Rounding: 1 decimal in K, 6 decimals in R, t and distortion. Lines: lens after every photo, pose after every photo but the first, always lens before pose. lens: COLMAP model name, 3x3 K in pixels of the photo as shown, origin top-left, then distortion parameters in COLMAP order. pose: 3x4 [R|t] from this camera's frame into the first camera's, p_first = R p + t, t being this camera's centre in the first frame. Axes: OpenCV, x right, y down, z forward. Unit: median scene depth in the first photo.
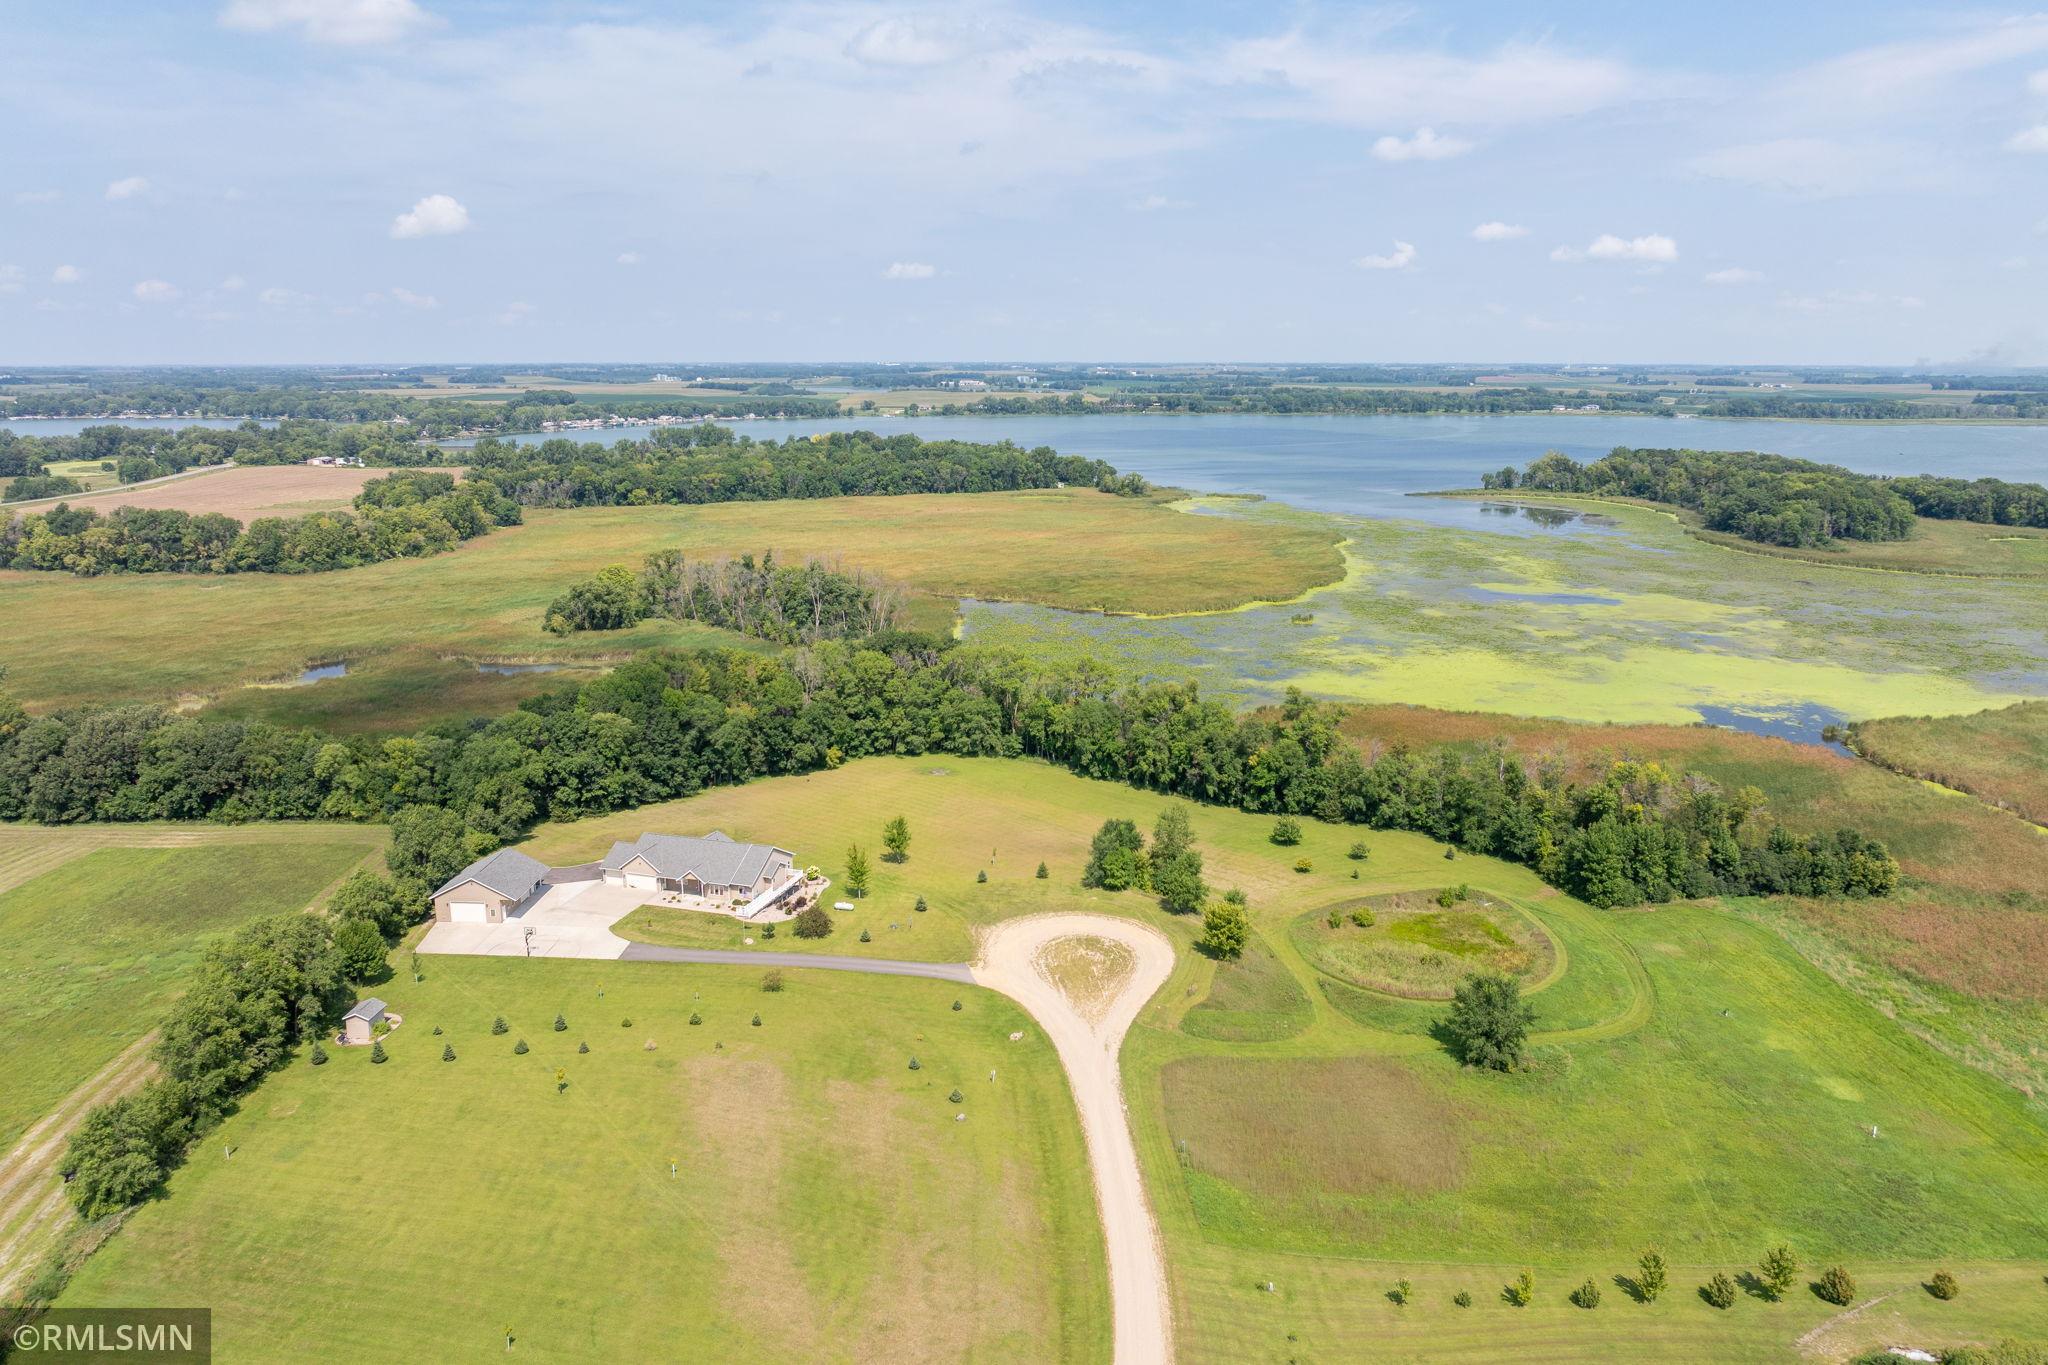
lens RADIAL K [[1440.5, 0, 1030.2], [0, 1440.5, 676.4], [0, 0, 1]] dist [-0.031987, 0.017325]
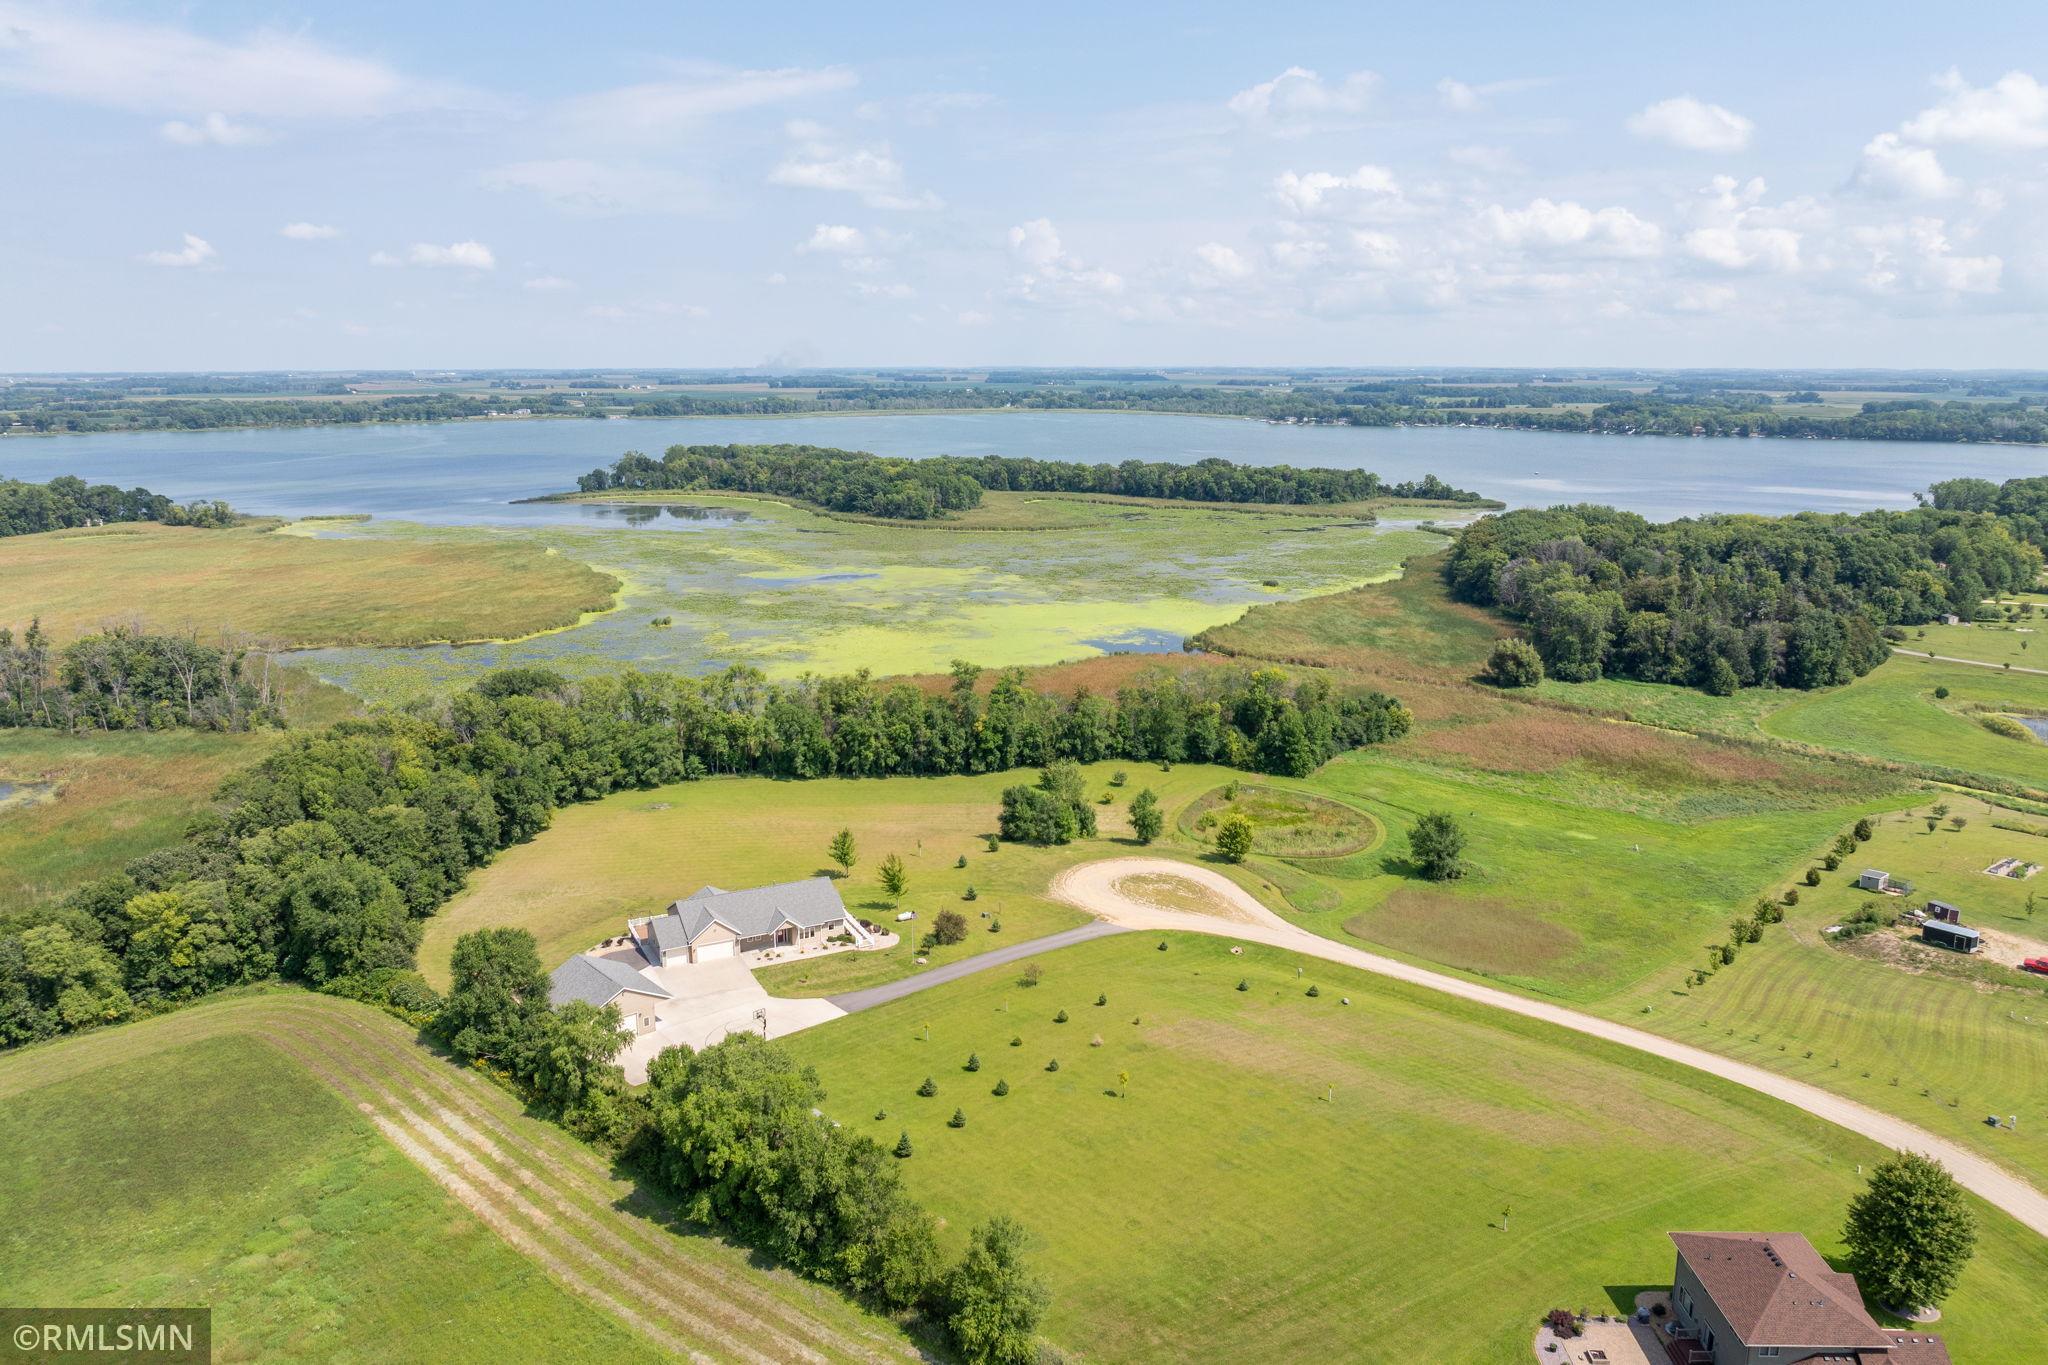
lens RADIAL K [[1440.5, 0, 1031.1], [0, 1440.5, 677.0], [0, 0, 1]] dist [-0.031987, 0.017325]
pose [[0.721434, -0.149459, 0.676162, -0.522773], [0.151709, 0.986823, 0.056261, -0.033154], [-0.675661, 0.061991, 0.734602, 0.151376]]
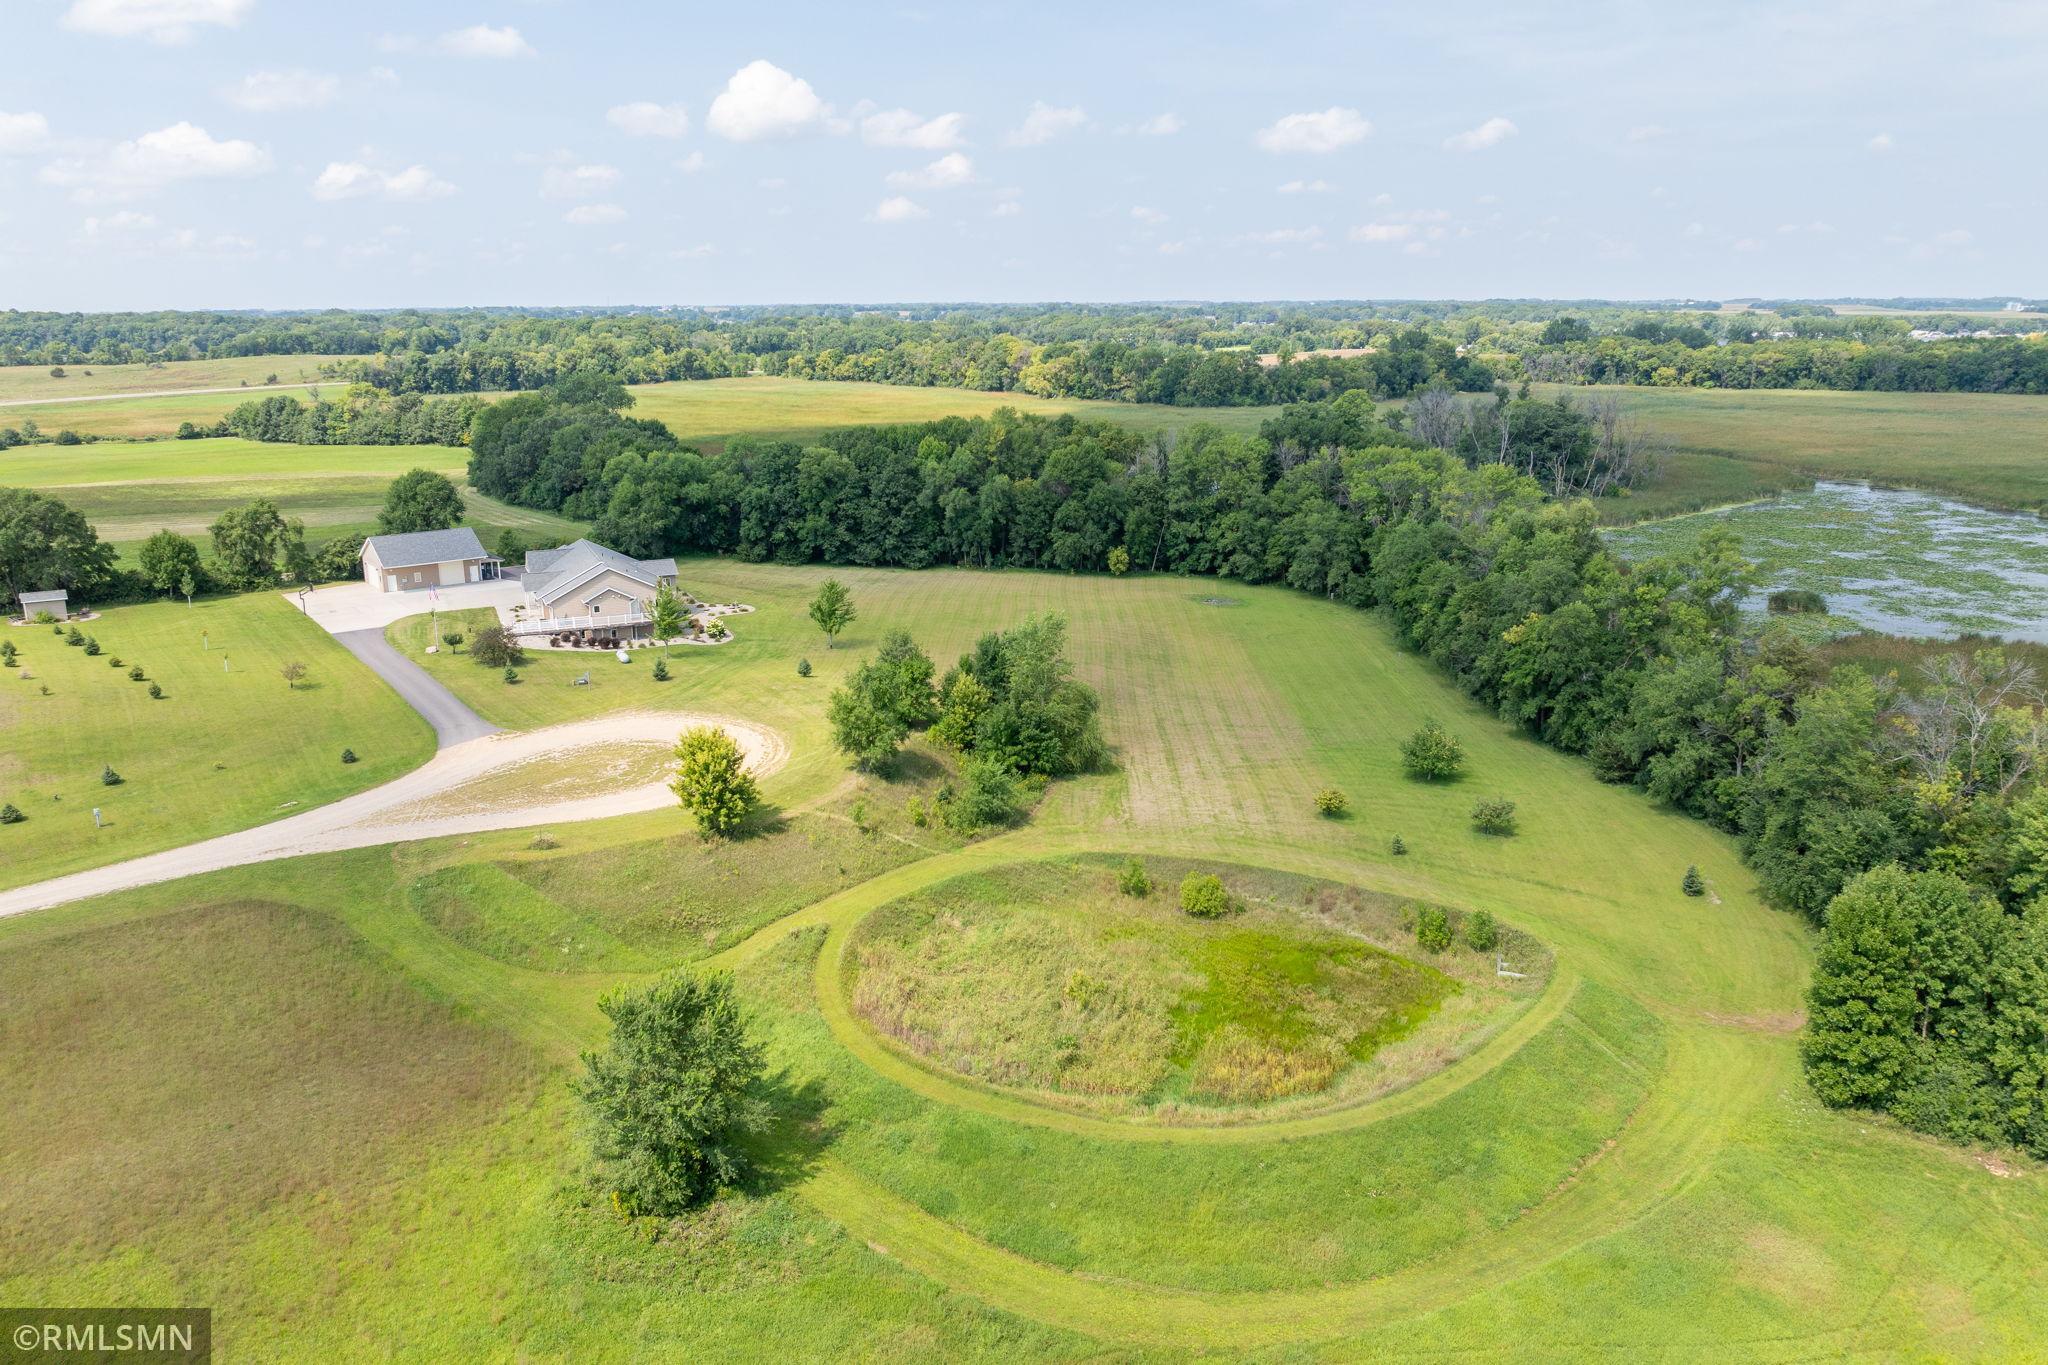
lens RADIAL K [[1440.5, 0, 1028.5], [0, 1440.5, 679.5], [0, 0, 1]] dist [-0.031987, 0.017325]
pose [[0.647337, 0.188733, -0.738468, 0.403993], [-0.157969, 0.981043, 0.112254, 0.041349], [0.745655, 0.043989, 0.664879, 0.489963]]
